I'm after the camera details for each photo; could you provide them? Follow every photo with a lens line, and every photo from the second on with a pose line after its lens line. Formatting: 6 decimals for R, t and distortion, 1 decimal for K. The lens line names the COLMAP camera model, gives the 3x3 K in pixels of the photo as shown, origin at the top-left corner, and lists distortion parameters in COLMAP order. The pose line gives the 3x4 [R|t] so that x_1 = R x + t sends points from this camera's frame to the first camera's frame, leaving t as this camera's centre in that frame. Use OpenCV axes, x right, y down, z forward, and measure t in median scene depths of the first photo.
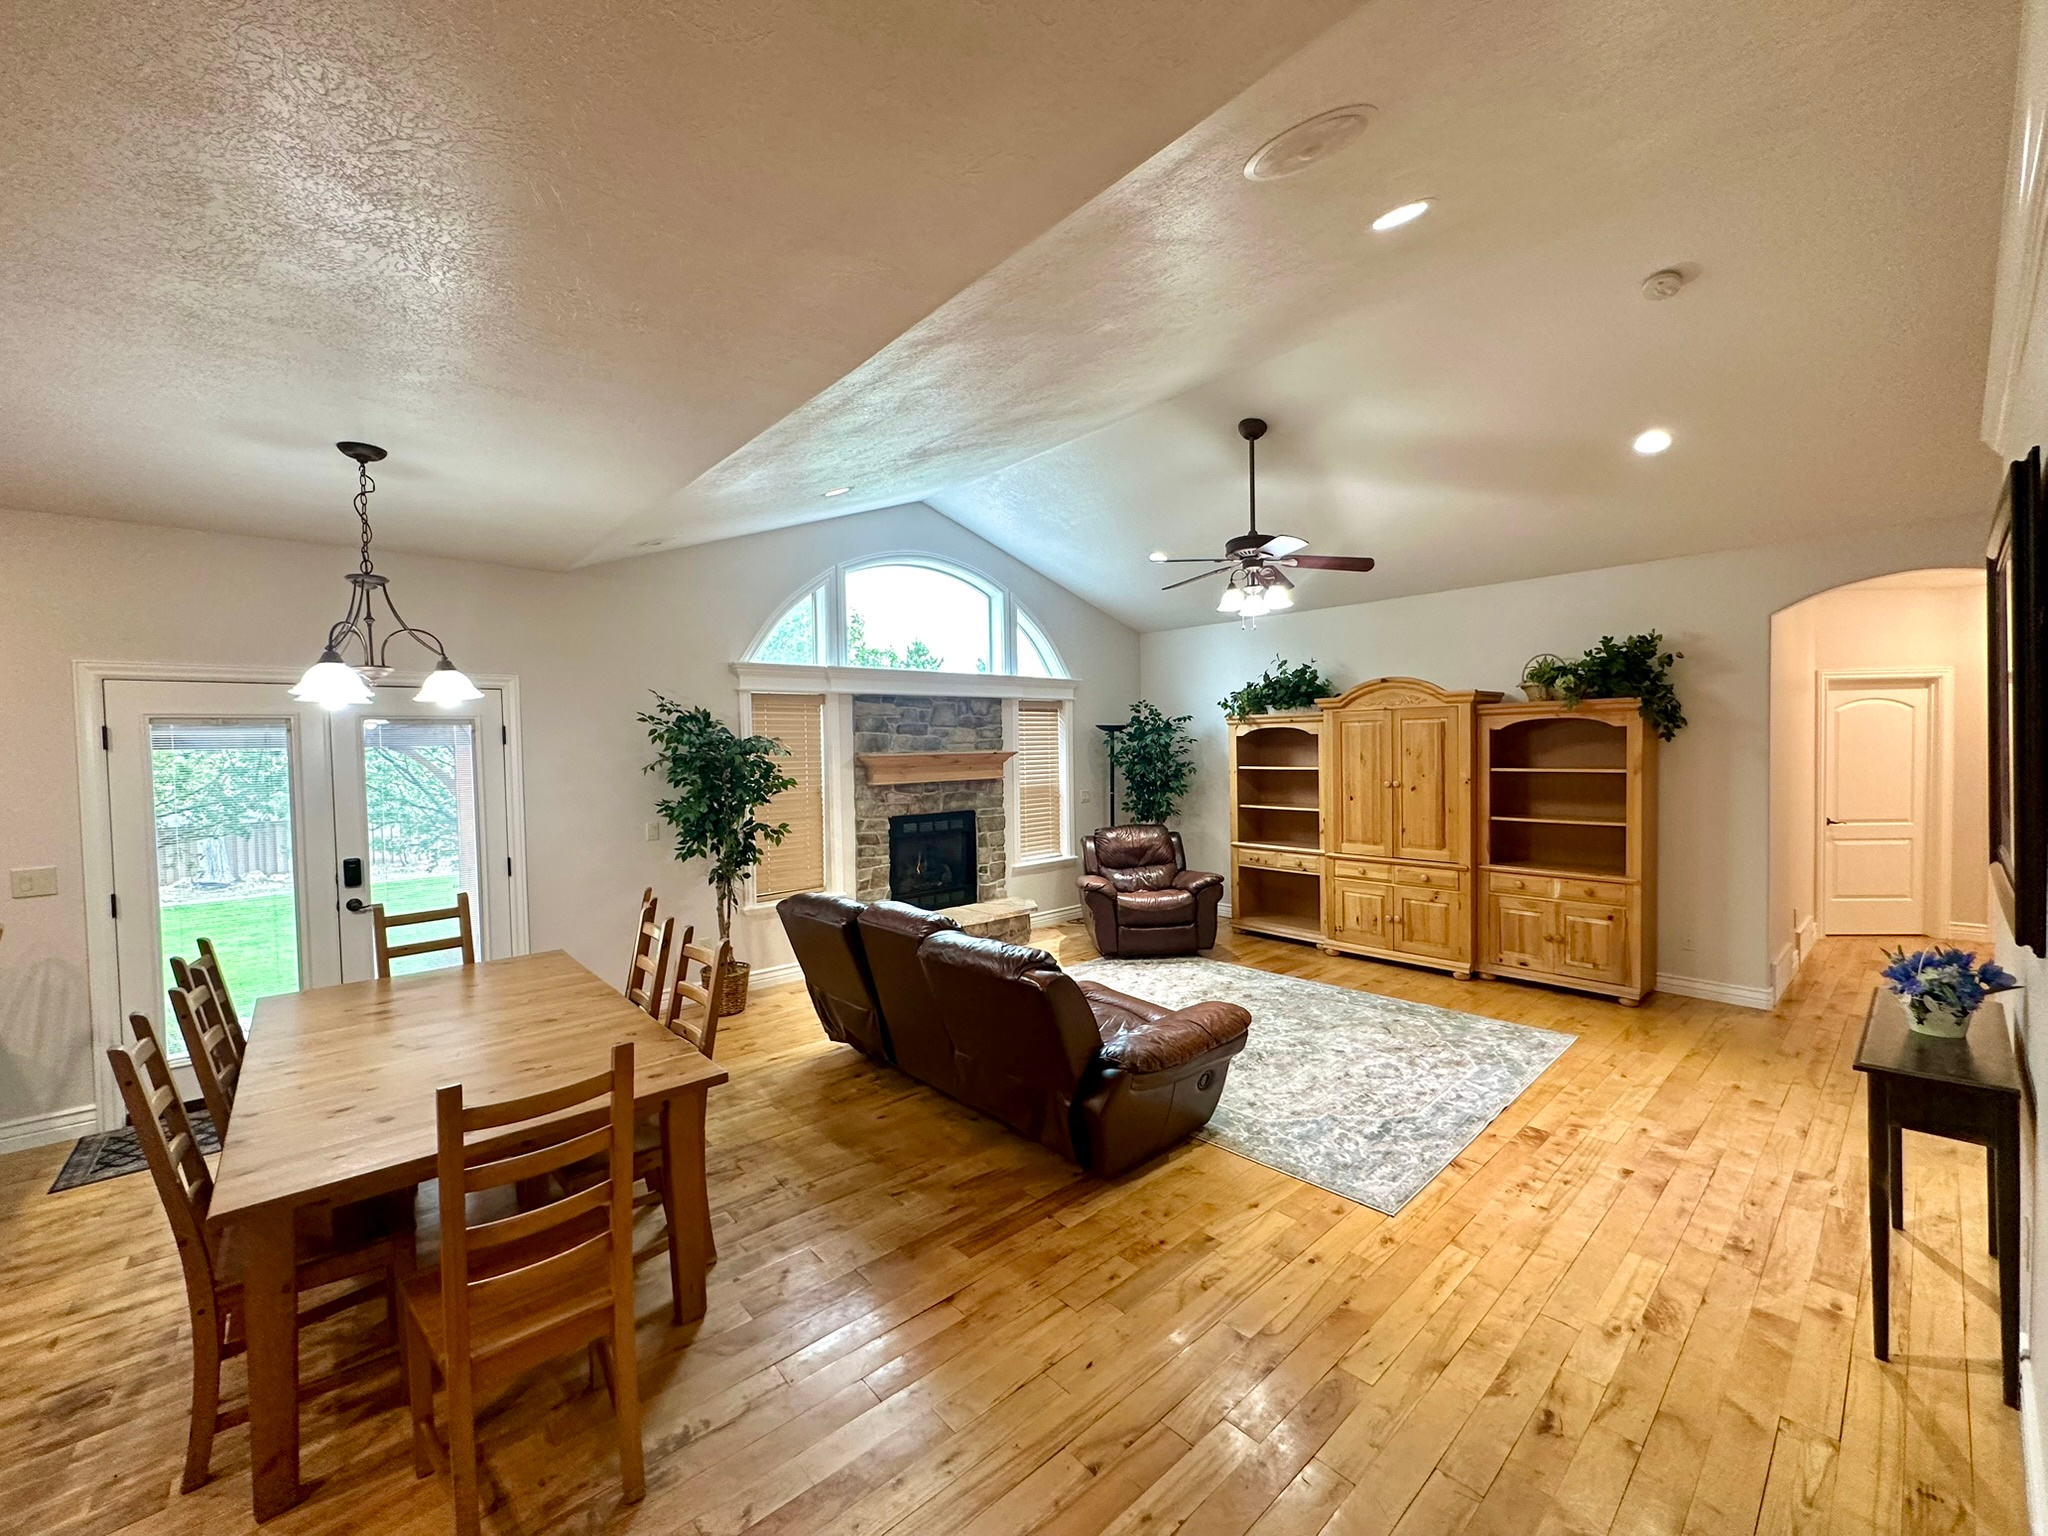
lens RADIAL K [[819.2, 0, 1024.0], [0, 819.2, 768.0], [0, 0, 1]] dist [-0.003003, 0.000407]
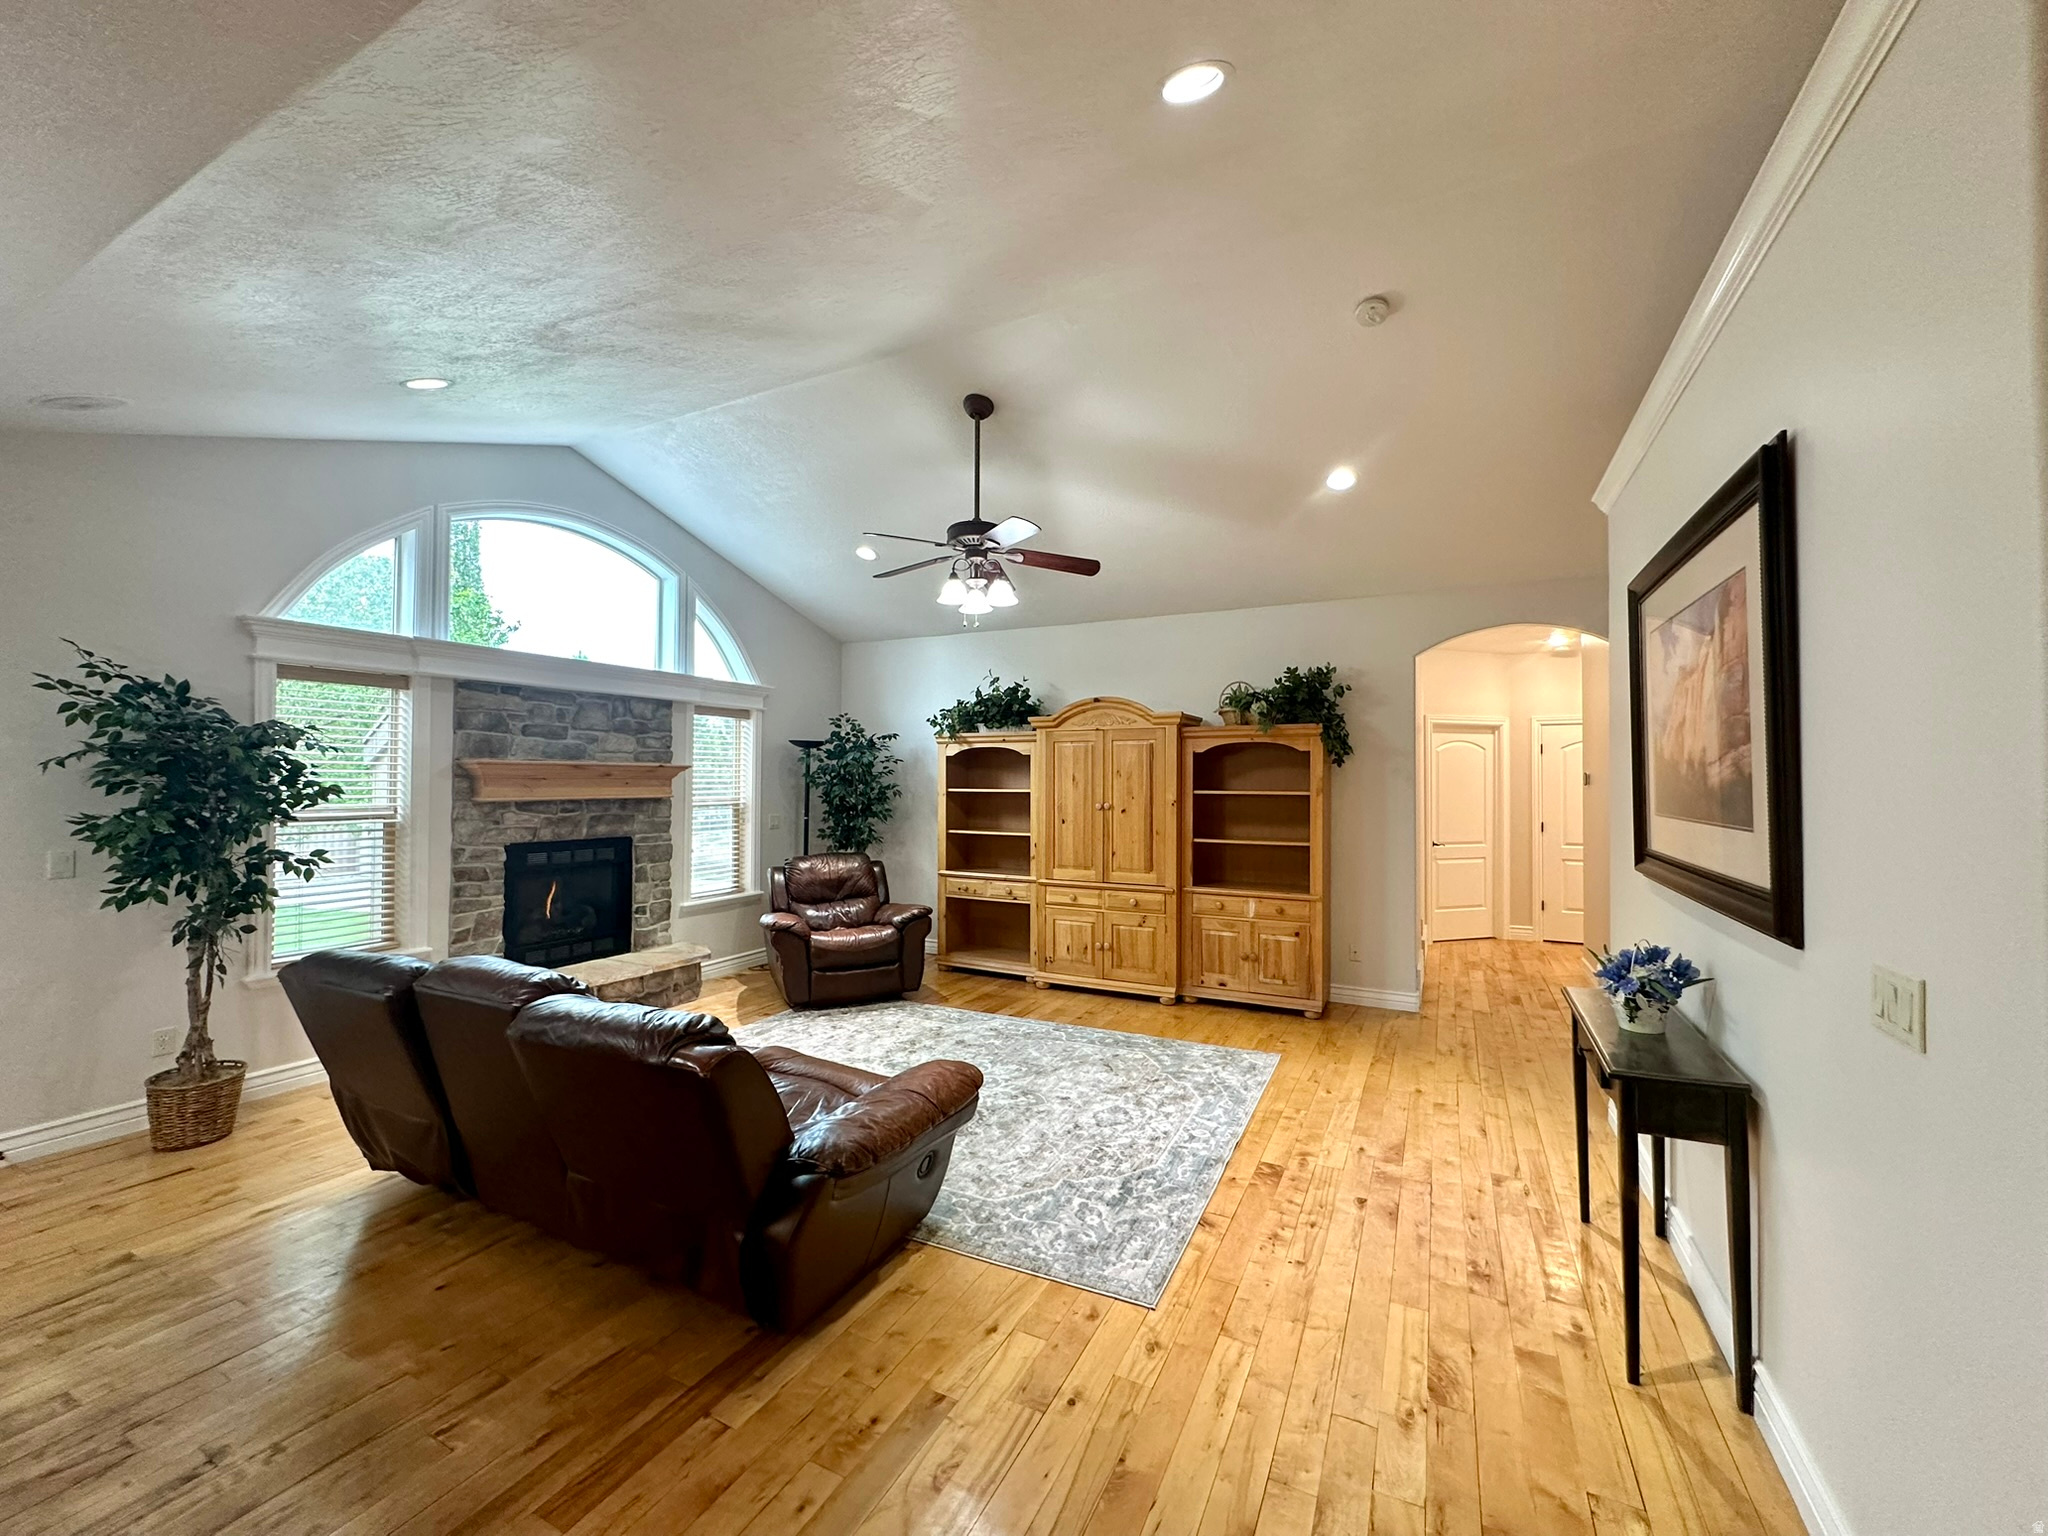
lens RADIAL K [[819.2, 0, 1024.0], [0, 819.2, 768.0], [0, 0, 1]] dist [-0.003003, 0.000407]
pose [[0.932049, 0.028010, 0.361247, 0.009498], [-0.011153, 0.998753, -0.048665, 0.025280], [-0.362160, 0.041329, 0.931199, 0.140715]]
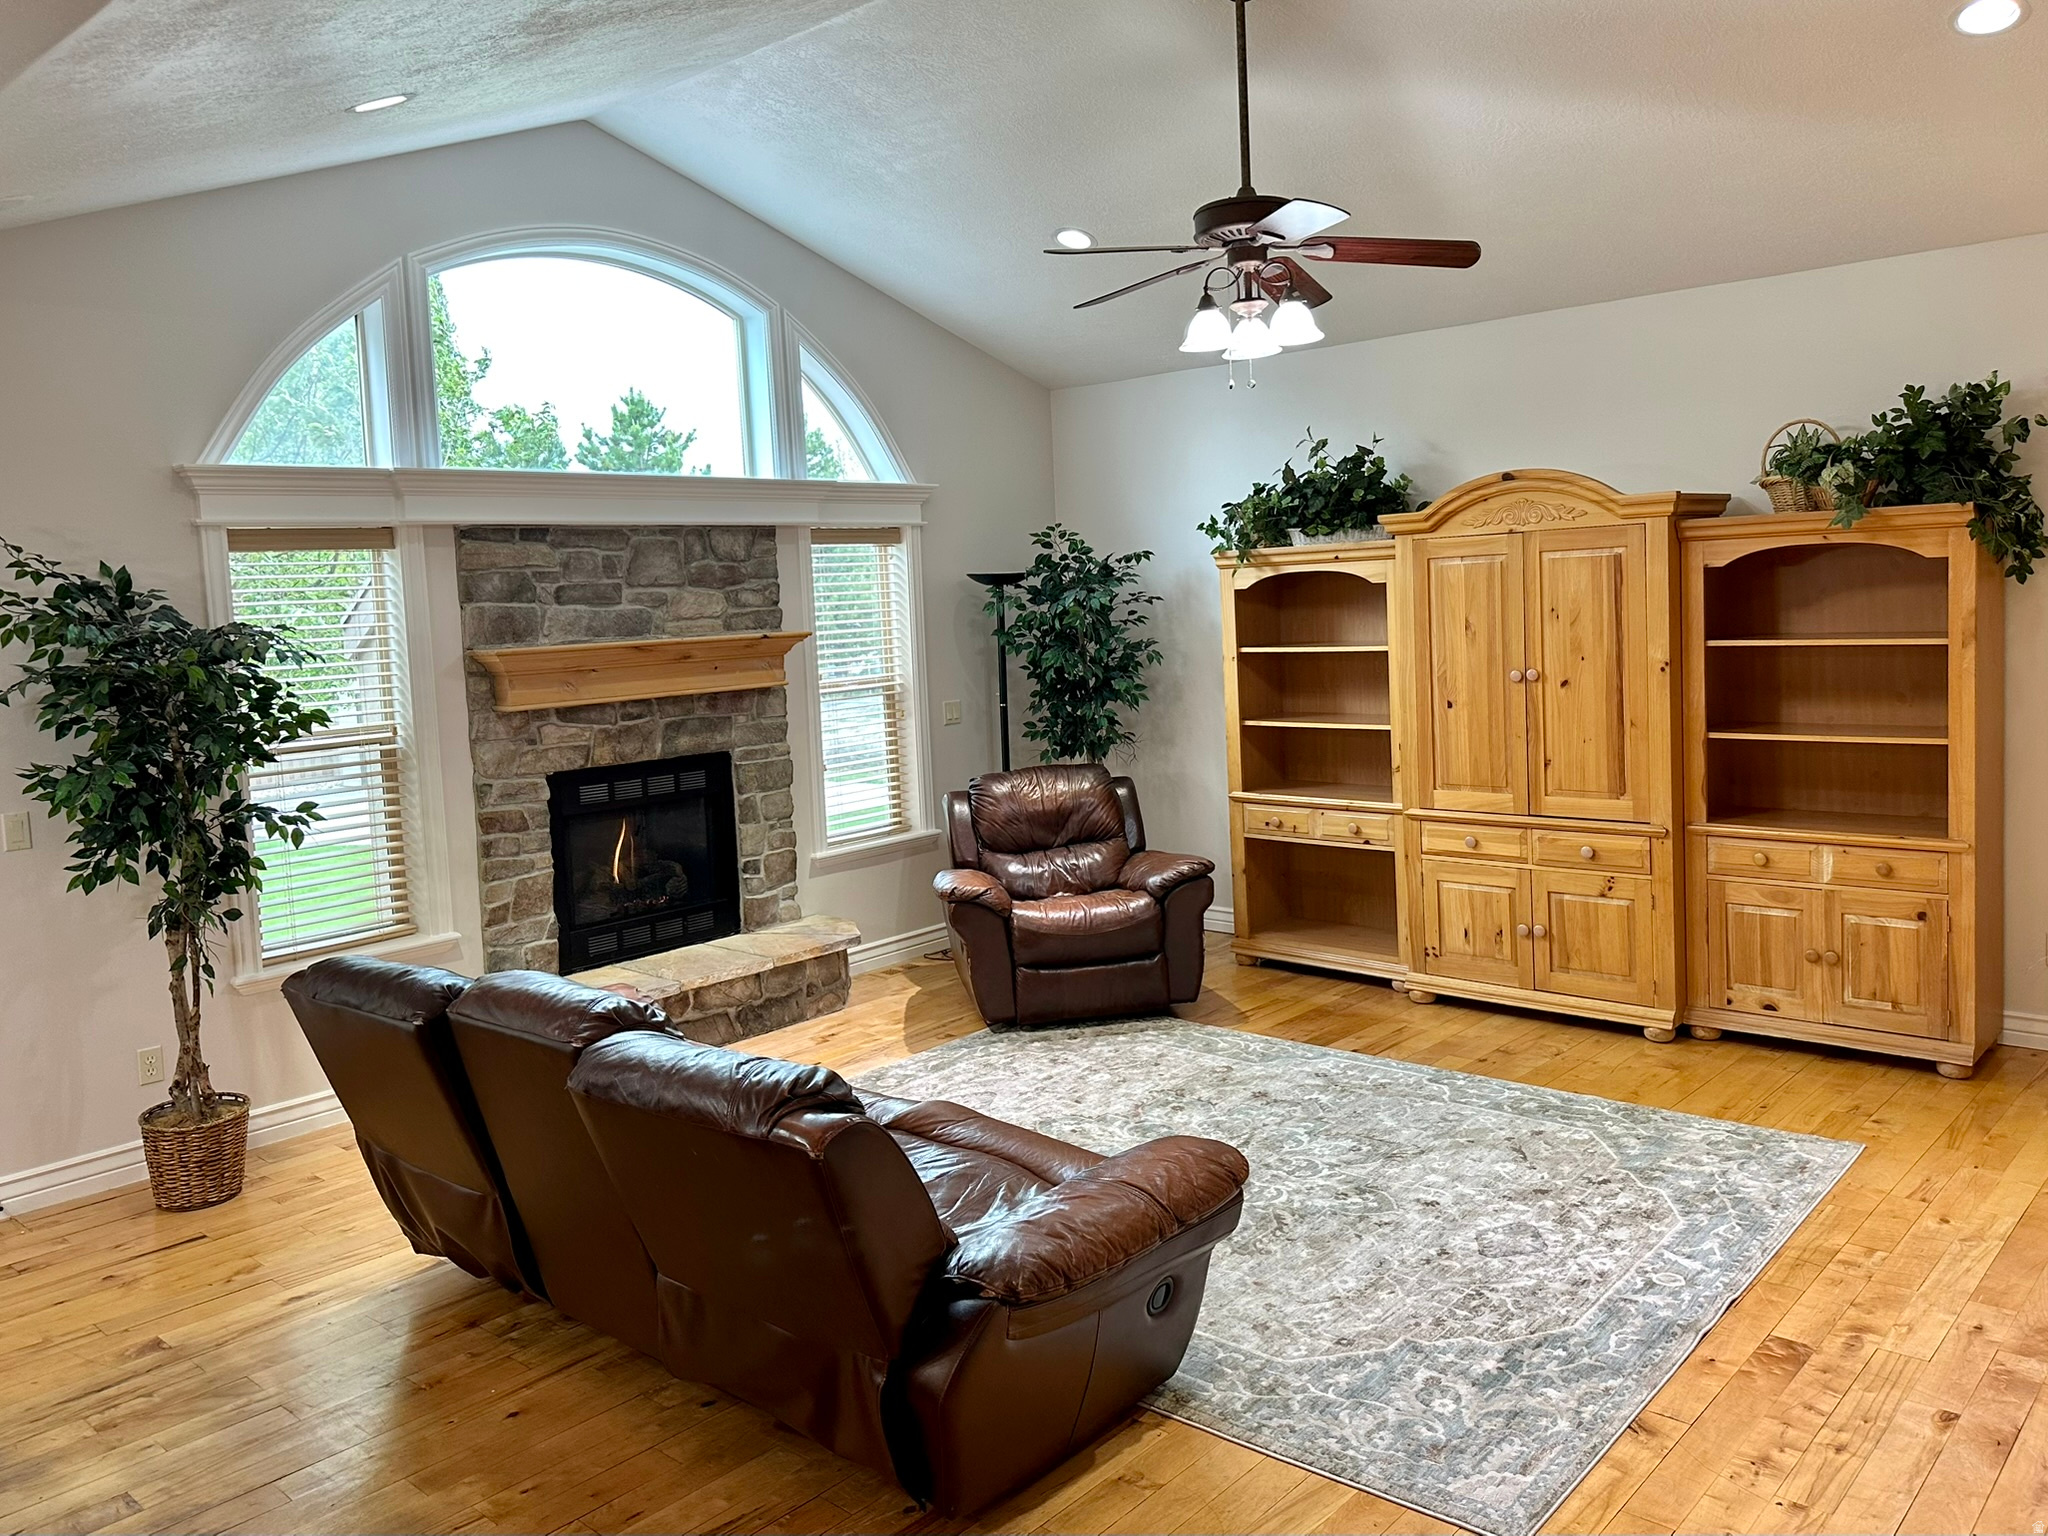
lens RADIAL K [[1554.7, 0, 1030.3], [0, 1554.7, 707.9], [0, 0, 1]] dist [0.107316, -0.163037]
pose [[0.993911, -0.035382, 0.104352, 0.032927], [0.030660, 0.998447, 0.046514, -0.018290], [-0.105835, -0.043031, 0.993452, 0.038287]]
